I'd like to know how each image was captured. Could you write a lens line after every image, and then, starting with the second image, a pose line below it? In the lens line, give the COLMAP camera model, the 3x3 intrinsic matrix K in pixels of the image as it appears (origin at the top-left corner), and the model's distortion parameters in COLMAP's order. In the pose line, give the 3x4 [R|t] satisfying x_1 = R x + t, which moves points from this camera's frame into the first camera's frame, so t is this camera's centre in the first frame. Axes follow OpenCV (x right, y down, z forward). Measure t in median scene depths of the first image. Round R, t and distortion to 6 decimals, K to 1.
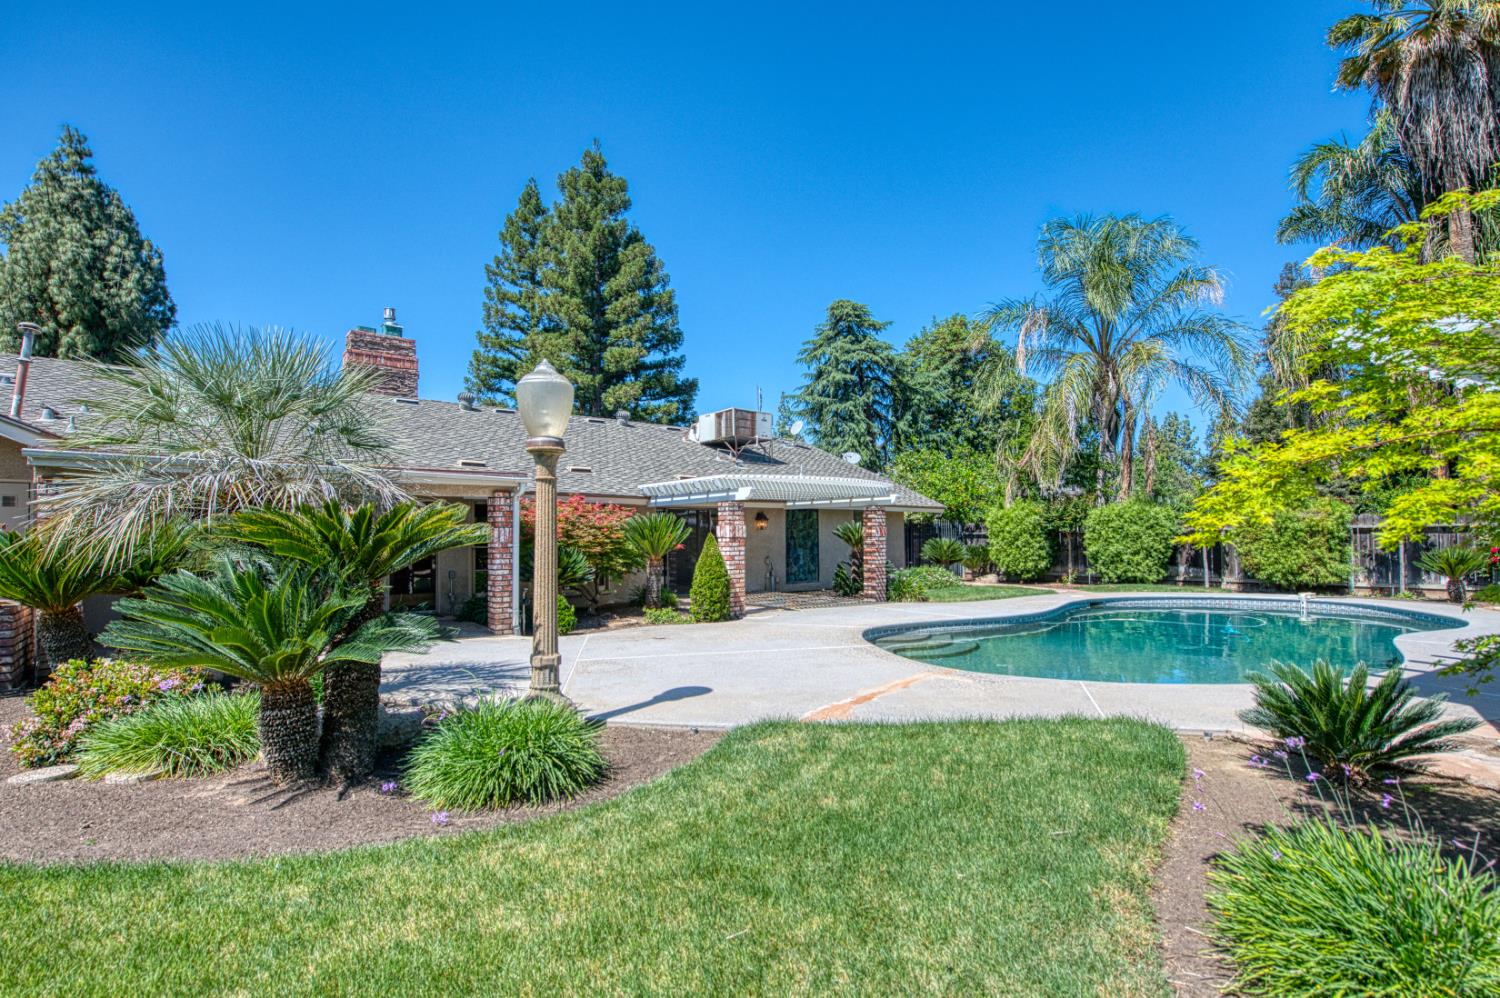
lens RADIAL K [[703.4, 0, 744.4], [0, 703.4, 528.3], [0, 0, 1]] dist [-0.011671, -0.000954]
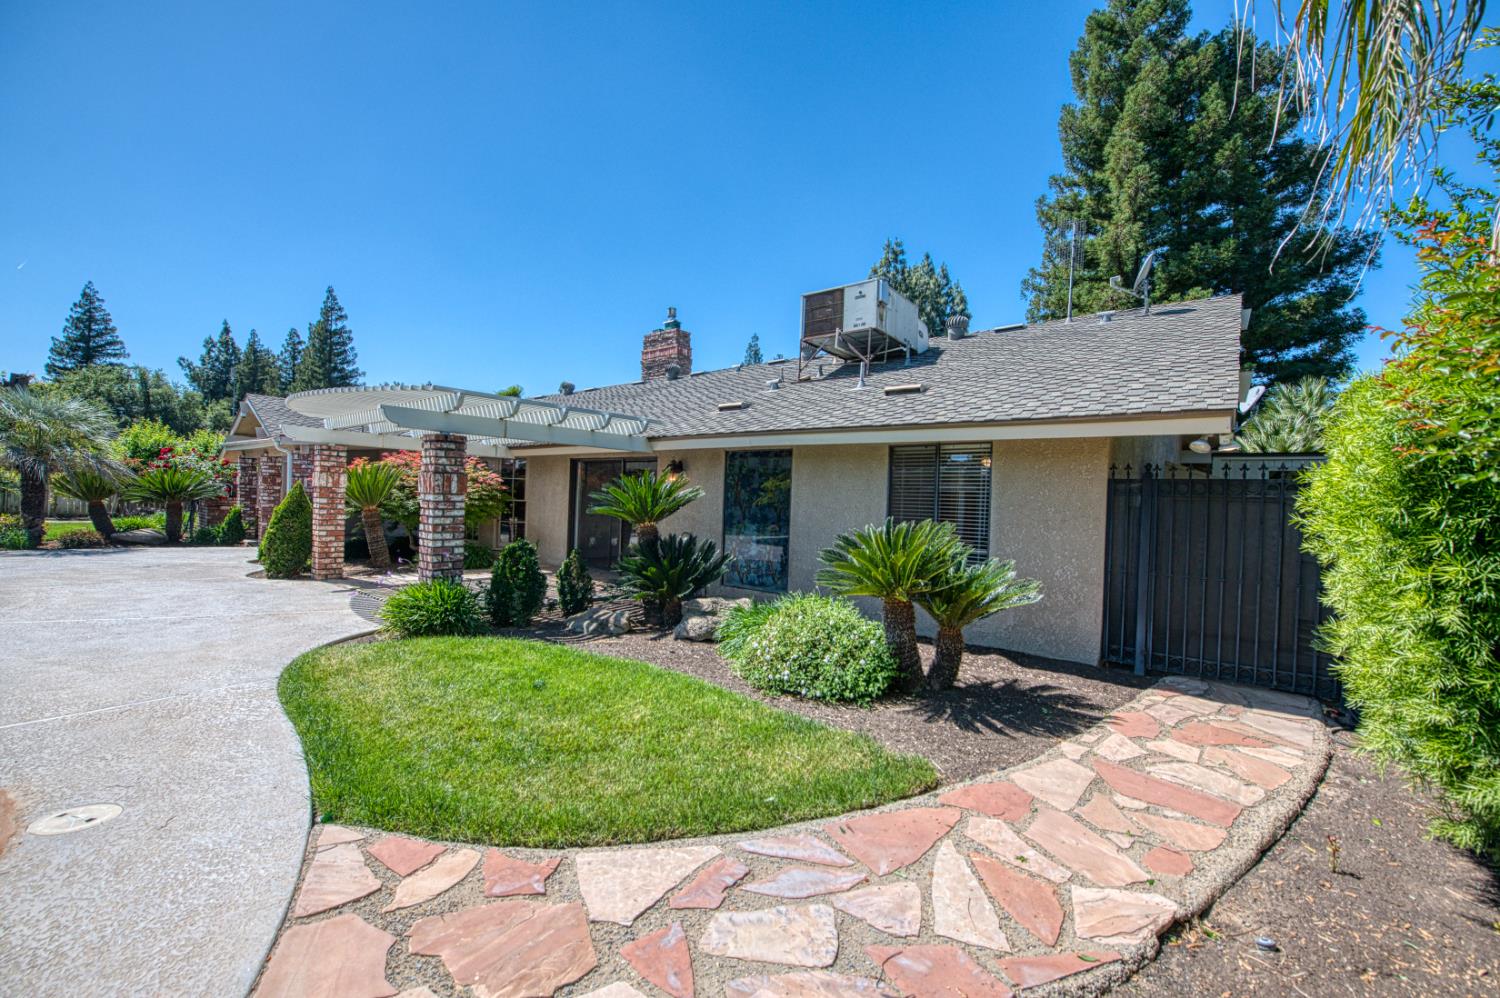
lens RADIAL K [[592.4, 0, 750.0], [0, 592.4, 499.0], [0, 0, 1]] dist [0.000456, -0.003352]
pose [[0.205250, 0.015341, -0.978589, 0.343337], [-0.025827, 0.999614, 0.010254, 0.002838], [0.978369, 0.023170, 0.205567, 0.597317]]
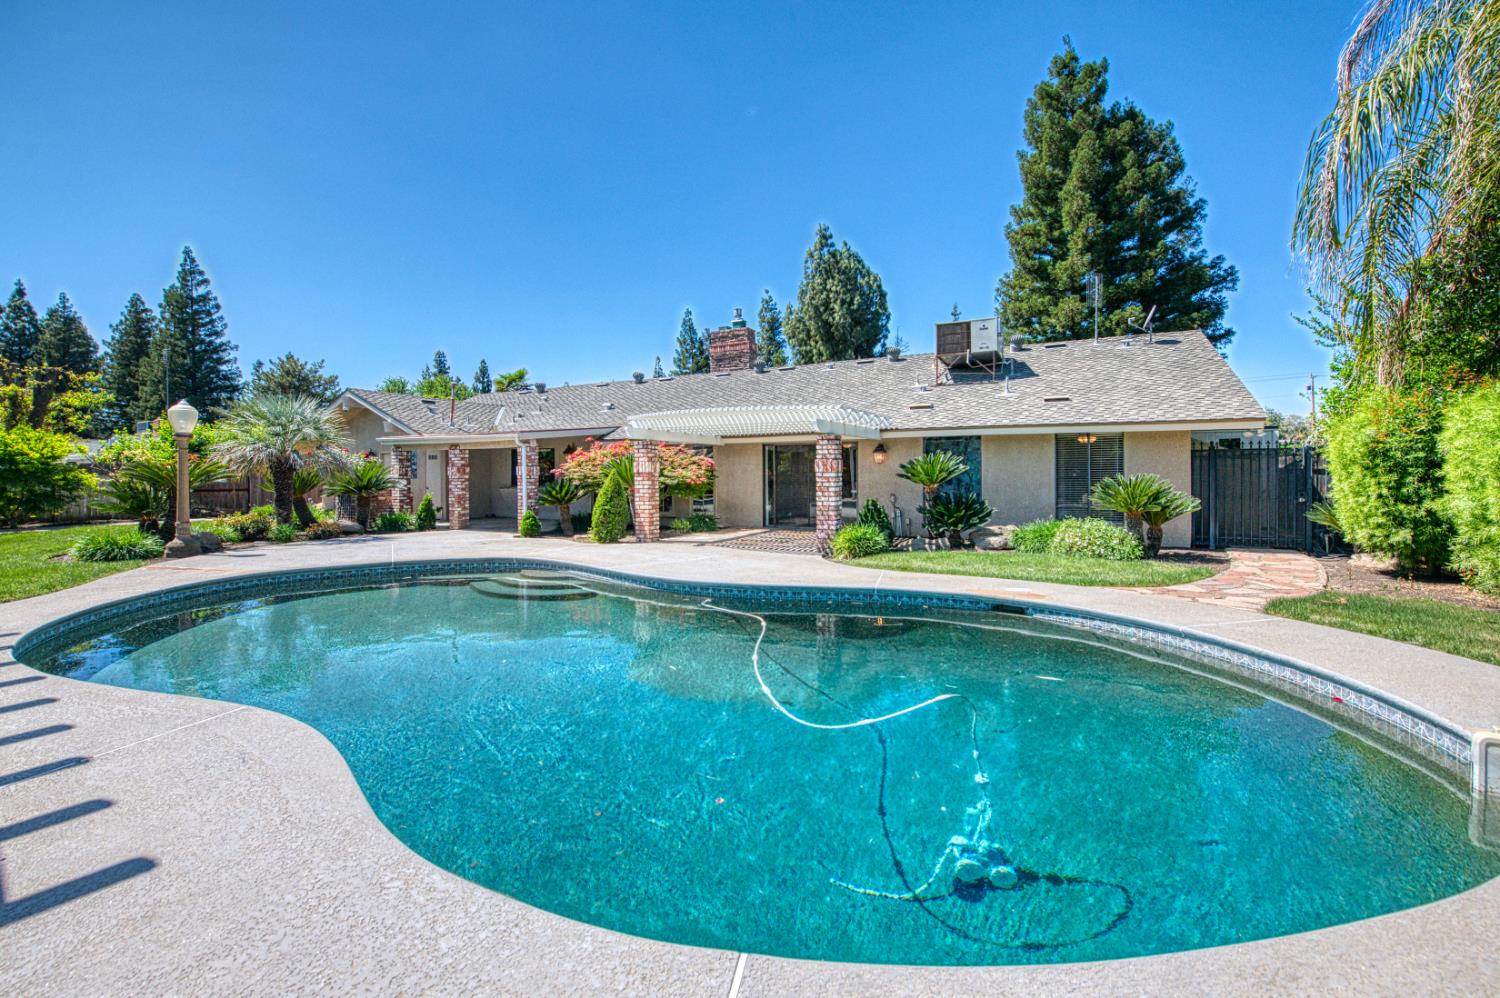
lens RADIAL K [[619.1, 0, 758.4], [0, 619.1, 478.2], [0, 0, 1]] dist [-0.003056, -0.006190]
pose [[0.409390, 0.014943, -0.912237, 0.423516], [0.012595, 0.999678, 0.022028, 0.000894], [0.912273, -0.020508, 0.409070, 0.334277]]
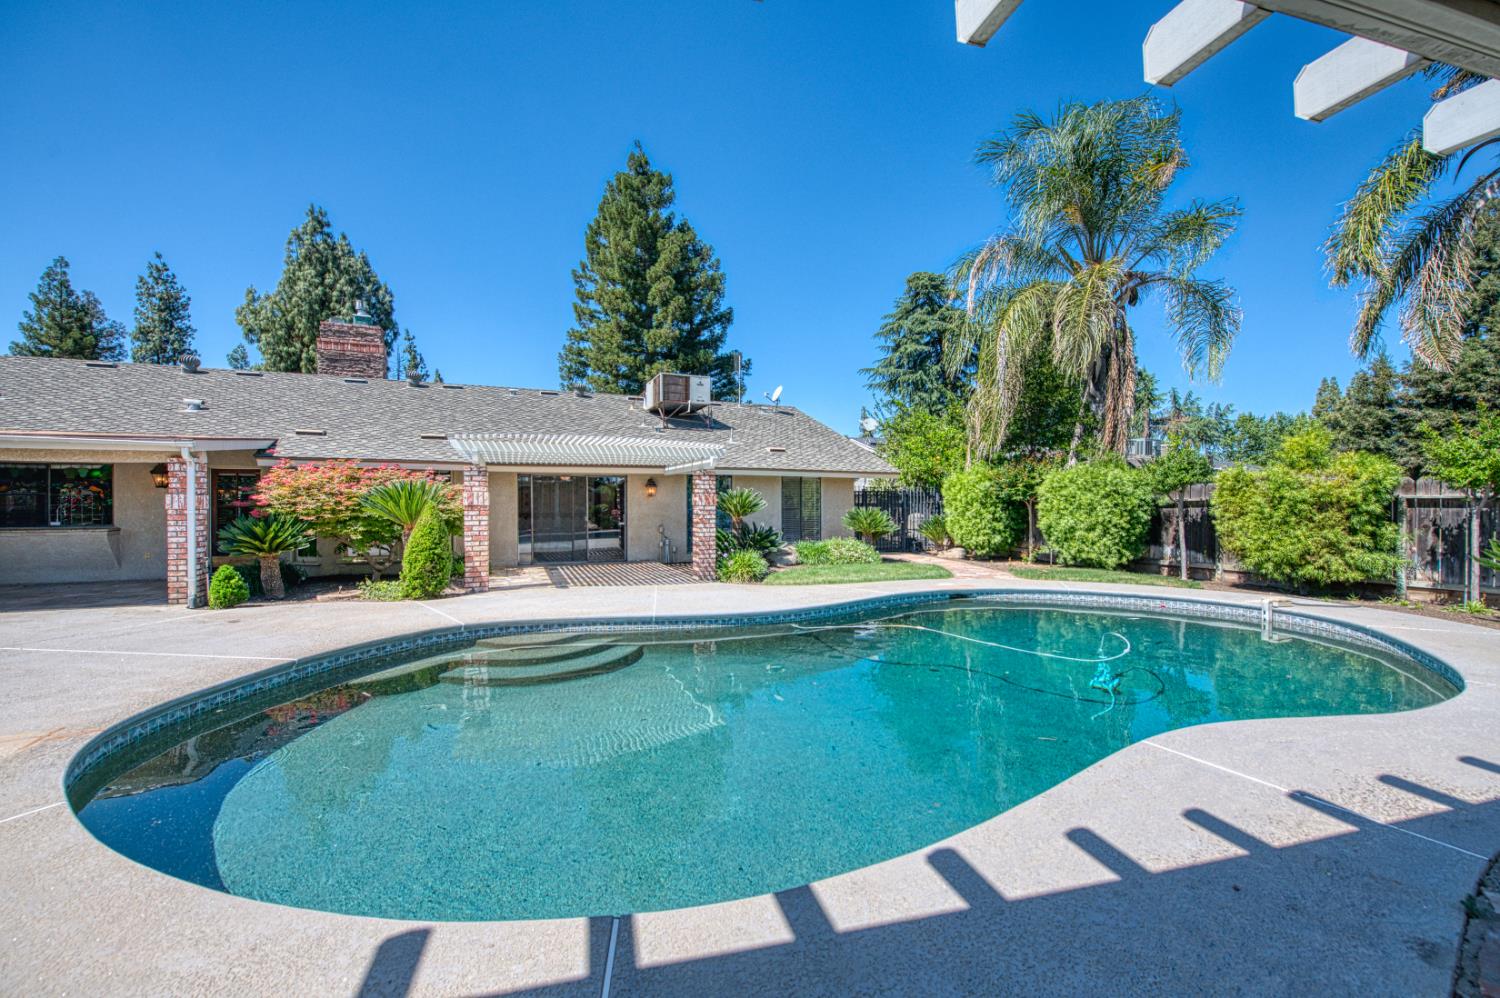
lens RADIAL K [[594.5, 0, 744.1], [0, 594.5, 502.7], [0, 0, 1]] dist [-0.009807, -0.005621]
pose [[0.960622, 0.006913, -0.277773, 0.230828], [-0.003238, 0.999901, 0.013687, -0.000954], [0.277840, -0.012249, 0.960549, 0.160448]]
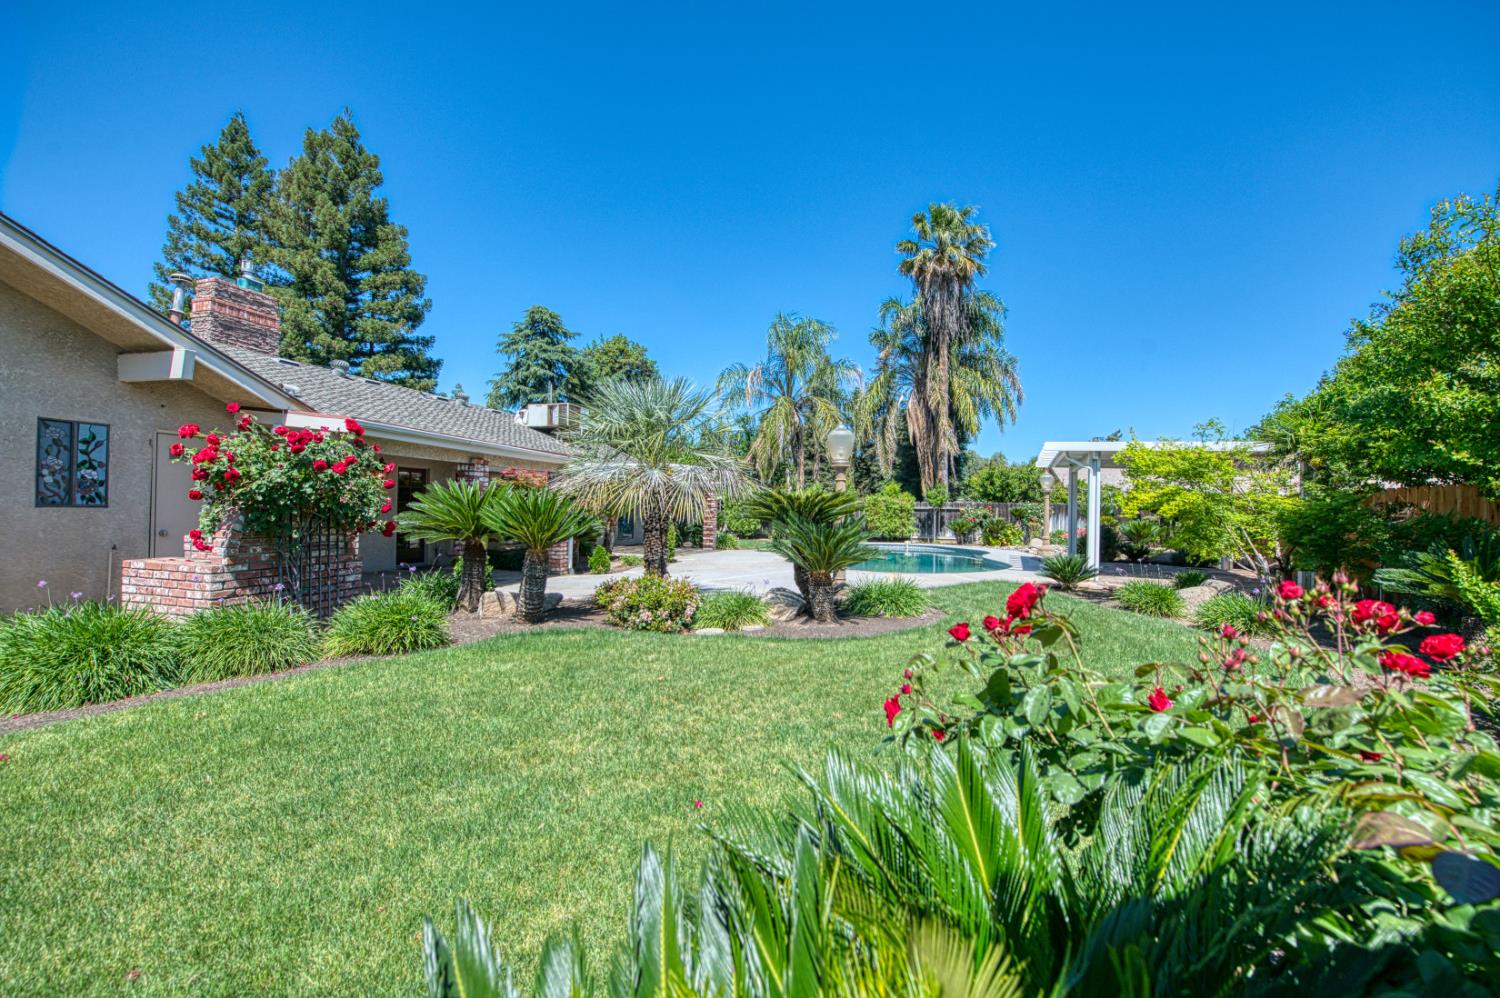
lens RADIAL K [[594.5, 0, 744.1], [0, 594.5, 502.7], [0, 0, 1]] dist [-0.009807, -0.005621]
pose [[0.812911, 0.027362, 0.581744, -0.264917], [-0.031093, 0.999510, -0.003564, 0.002197], [-0.581557, -0.015191, 0.813364, -0.045827]]
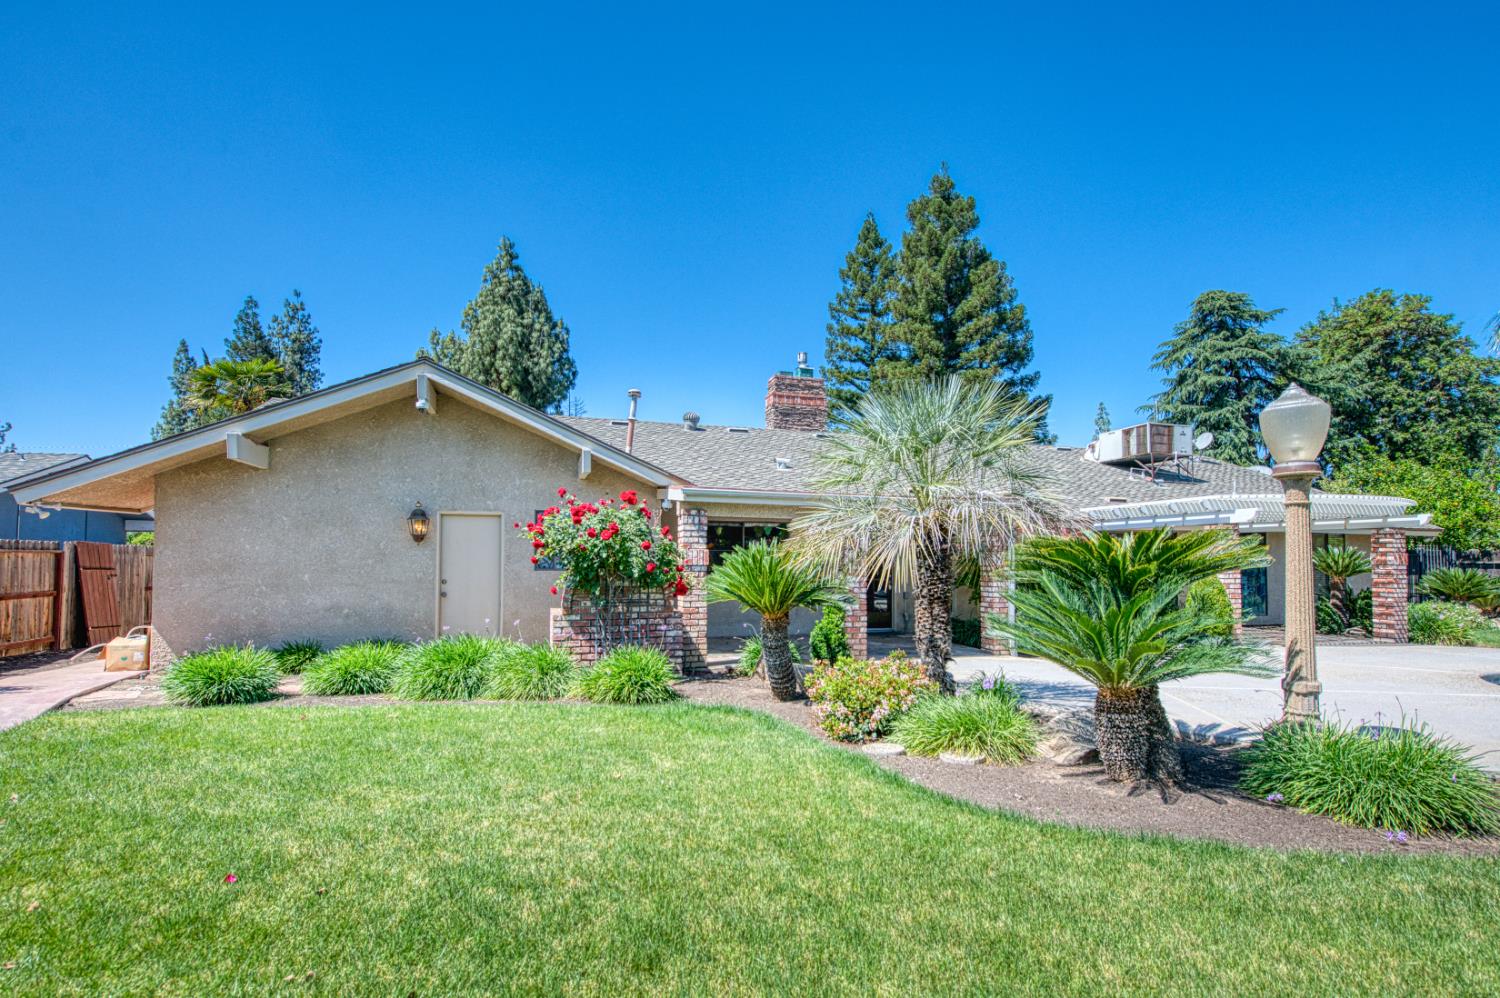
lens RADIAL K [[706.3, 0, 752.3], [0, 706.3, 542.9], [0, 0, 1]] dist [0.012297, -0.000866]
pose [[0.928805, 0.000310, -0.370569, -0.107799], [-0.005406, 0.999905, -0.012712, 0.000408], [0.370530, 0.013811, 0.928718, -0.038040]]
